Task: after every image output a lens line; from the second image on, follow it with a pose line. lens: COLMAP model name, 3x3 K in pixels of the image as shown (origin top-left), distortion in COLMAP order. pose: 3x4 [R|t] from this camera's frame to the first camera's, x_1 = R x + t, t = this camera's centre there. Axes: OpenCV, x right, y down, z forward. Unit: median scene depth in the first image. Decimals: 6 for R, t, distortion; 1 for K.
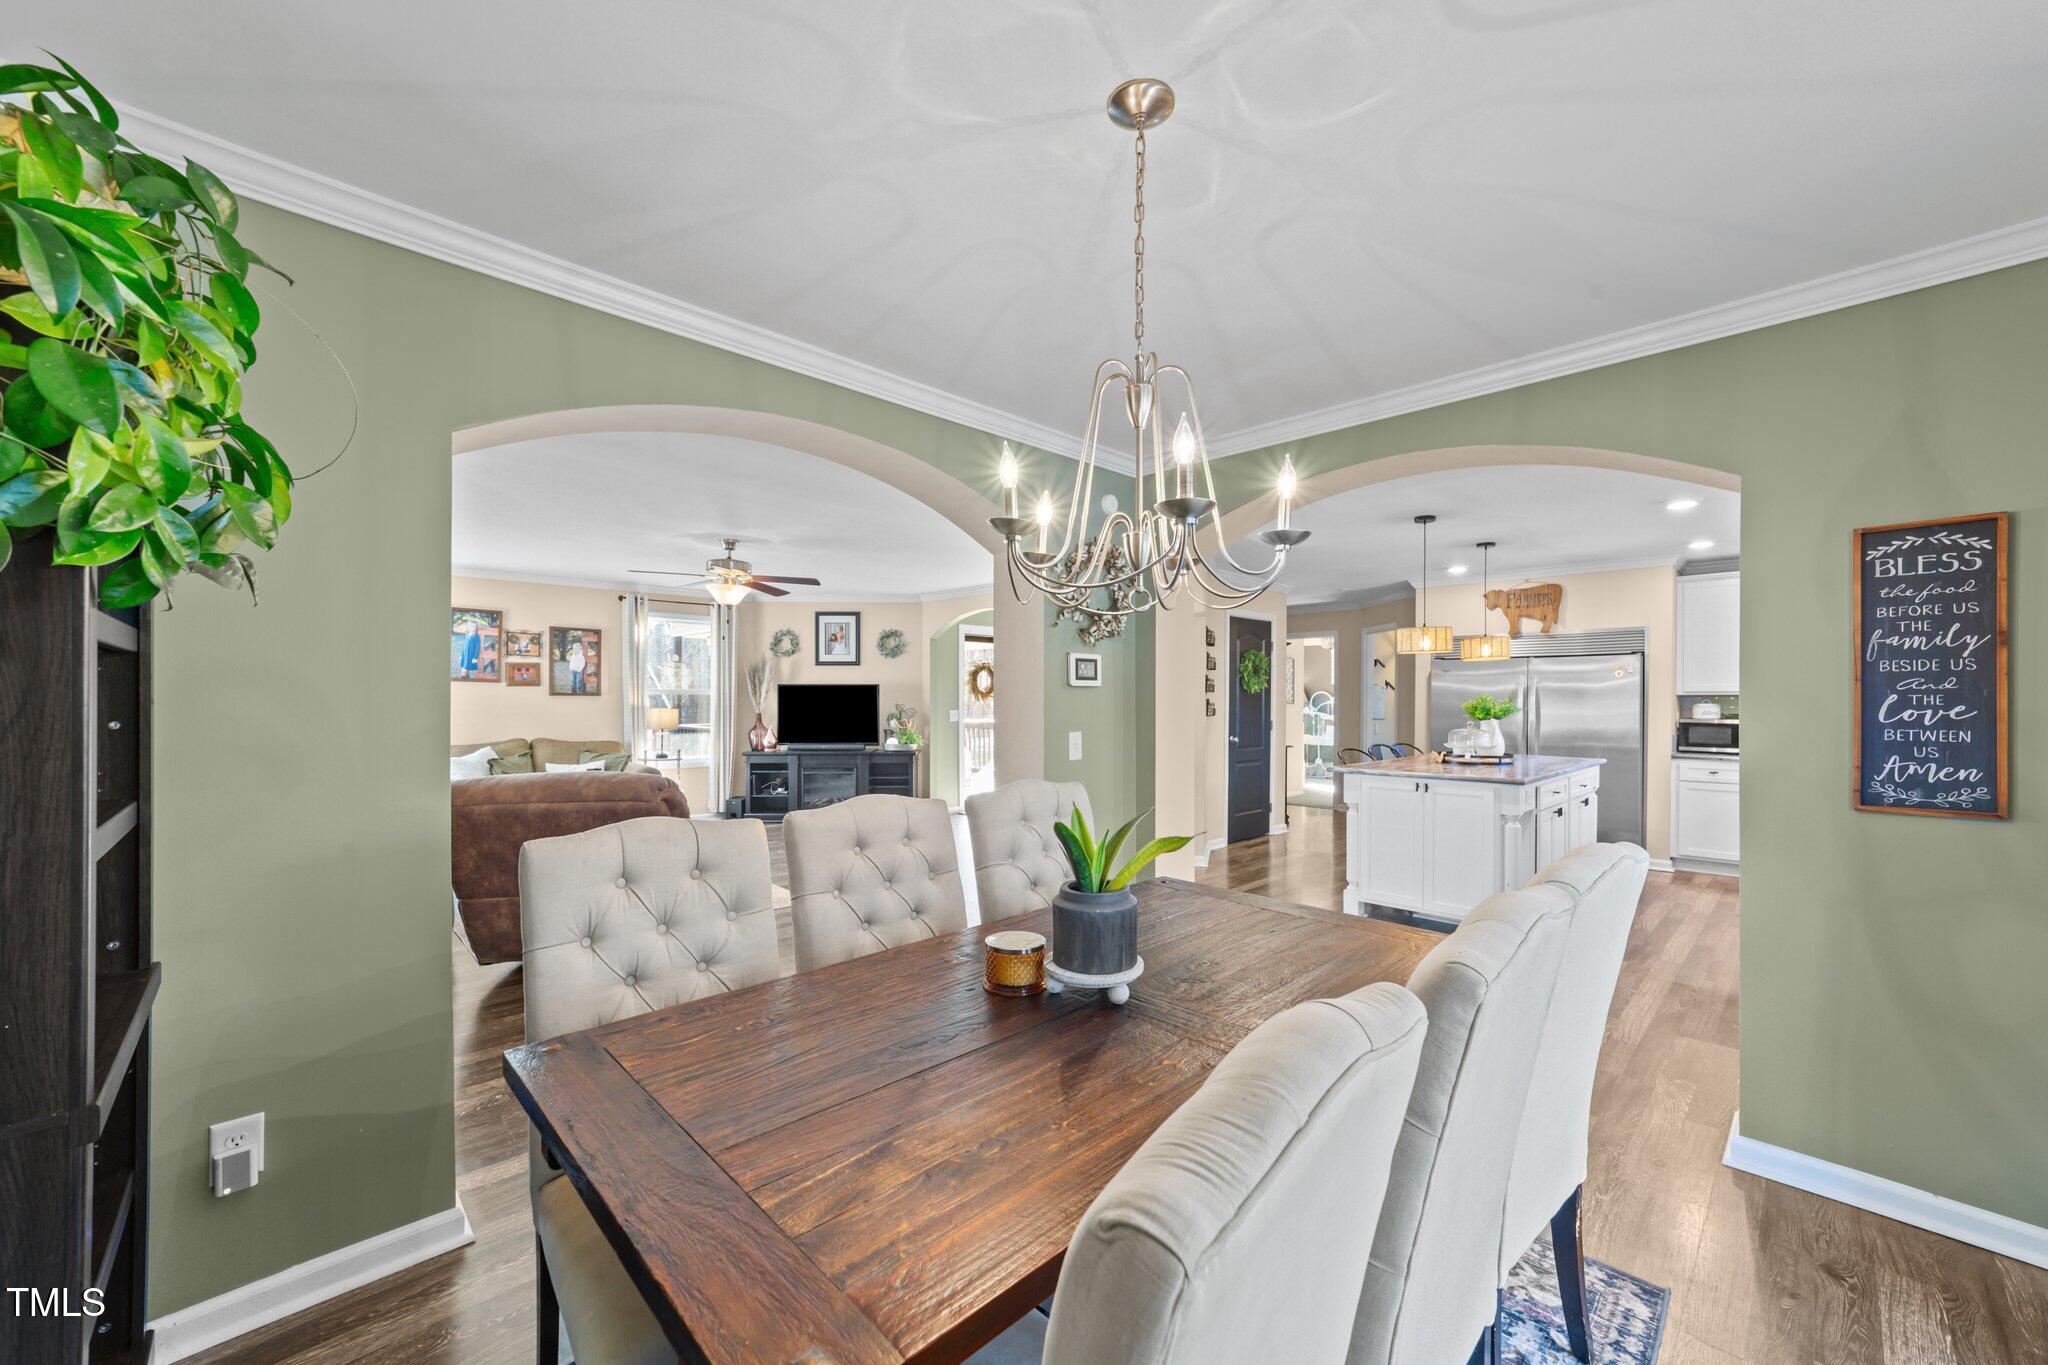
lens RADIAL K [[783.7, 0, 1018.5], [0, 783.7, 709.8], [0, 0, 1]] dist [-0.004102, 0.000687]
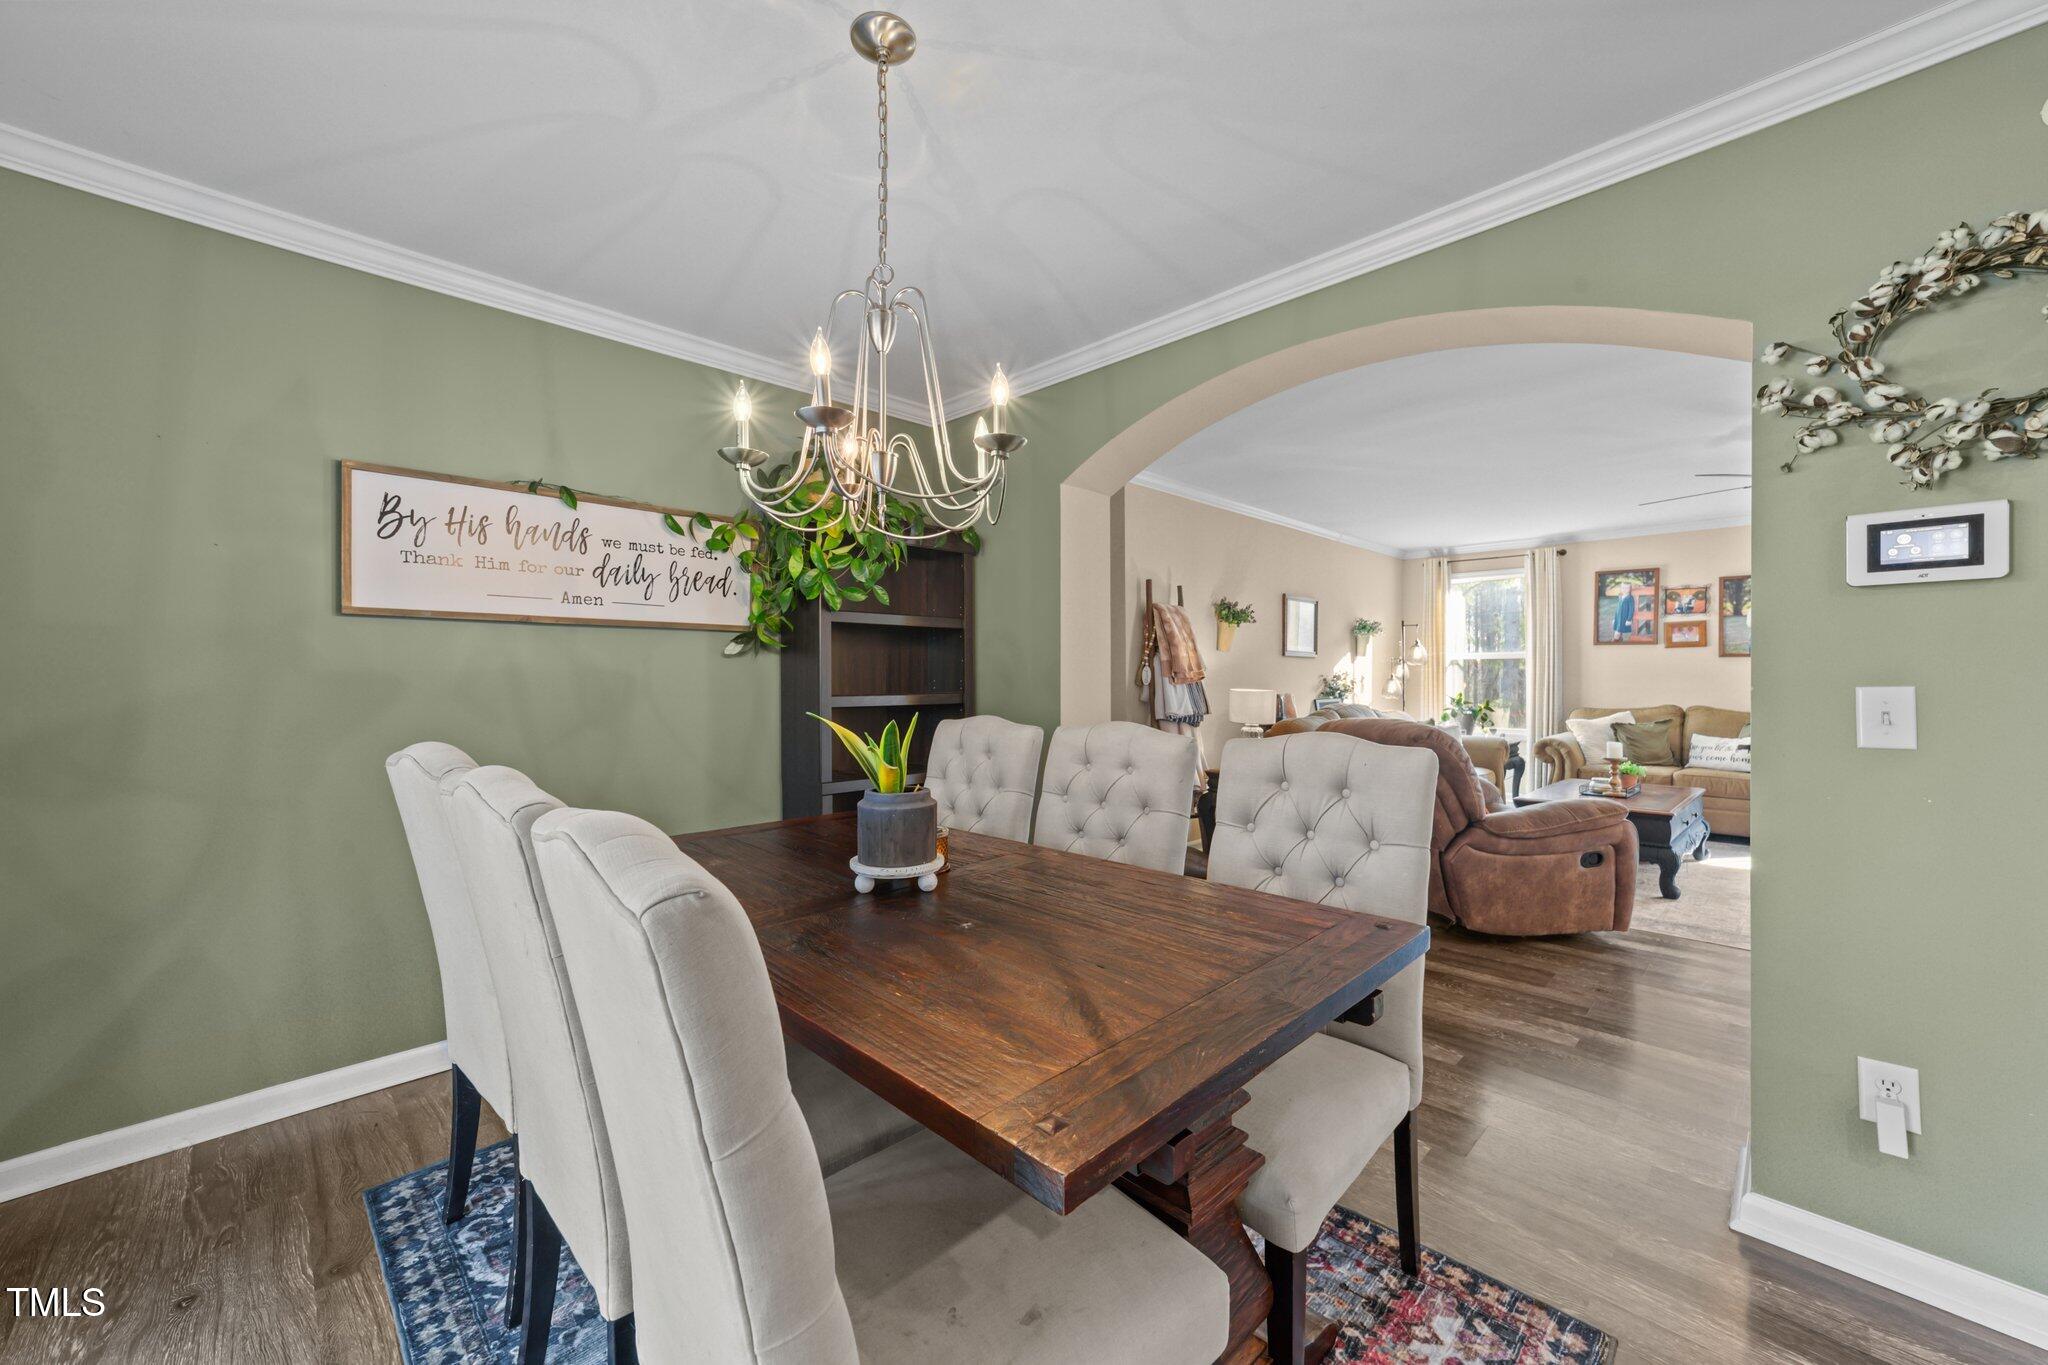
lens RADIAL K [[783.7, 0, 1040.1], [0, 783.7, 672.3], [0, 0, 1]] dist [-0.004102, 0.000687]
pose [[0.044877, -0.008476, -0.998957, 0.208589], [-0.008461, 0.999925, -0.008865, 0.011256], [0.998957, 0.008850, 0.044802, 0.207052]]
